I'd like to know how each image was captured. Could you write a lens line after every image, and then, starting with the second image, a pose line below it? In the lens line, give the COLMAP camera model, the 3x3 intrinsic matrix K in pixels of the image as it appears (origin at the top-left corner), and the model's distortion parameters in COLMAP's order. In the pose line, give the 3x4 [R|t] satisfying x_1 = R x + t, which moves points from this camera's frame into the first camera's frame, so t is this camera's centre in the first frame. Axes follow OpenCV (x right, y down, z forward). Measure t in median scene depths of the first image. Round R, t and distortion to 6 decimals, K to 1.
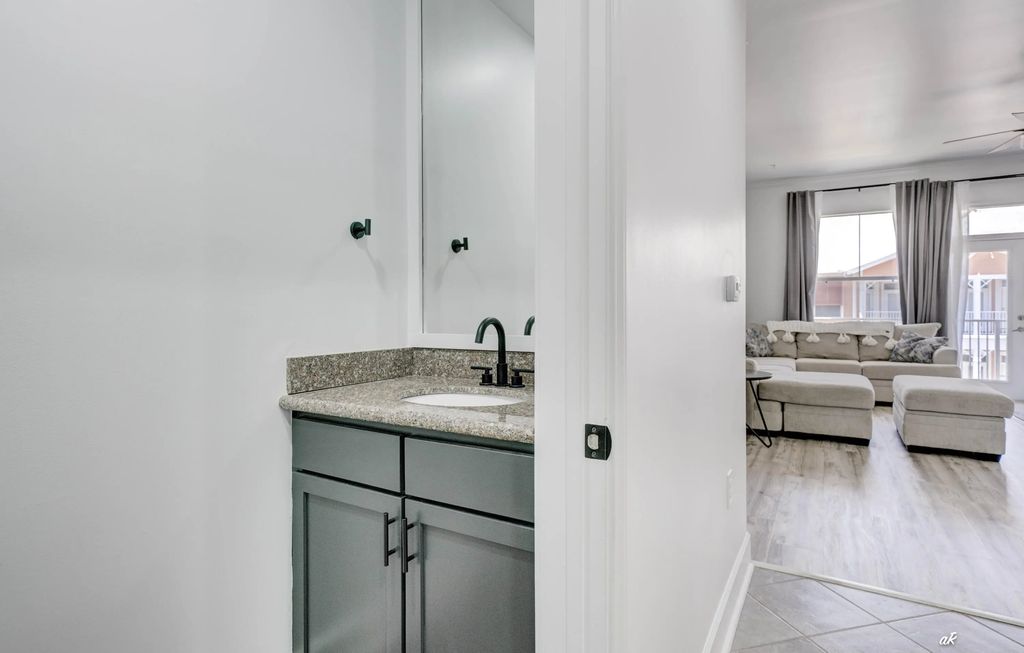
lens RADIAL K [[533.3, 0, 514.3], [0, 533.3, 309.4], [0, 0, 1]] dist [0.000613, 0.000949]
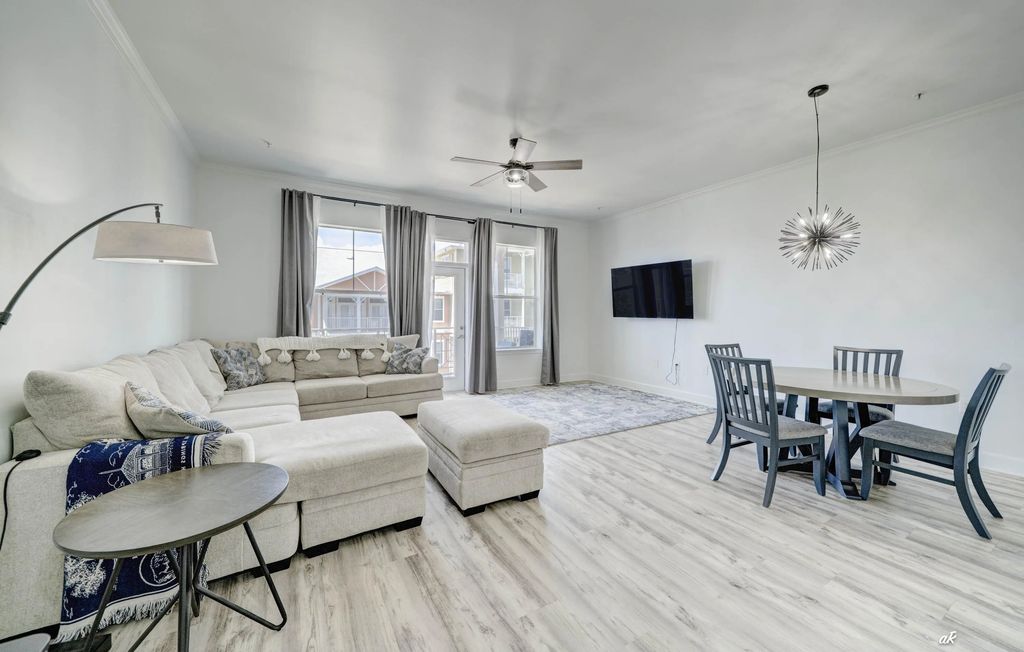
lens RADIAL K [[377.9, 0, 500.3], [0, 377.9, 315.7], [0, 0, 1]] dist [-0.001778, -0.000238]
pose [[0.513672, -0.001396, 0.857986, 0.189317], [-0.001163, 0.999997, 0.002323, -0.016490], [-0.857986, -0.002191, 0.513668, 0.431549]]
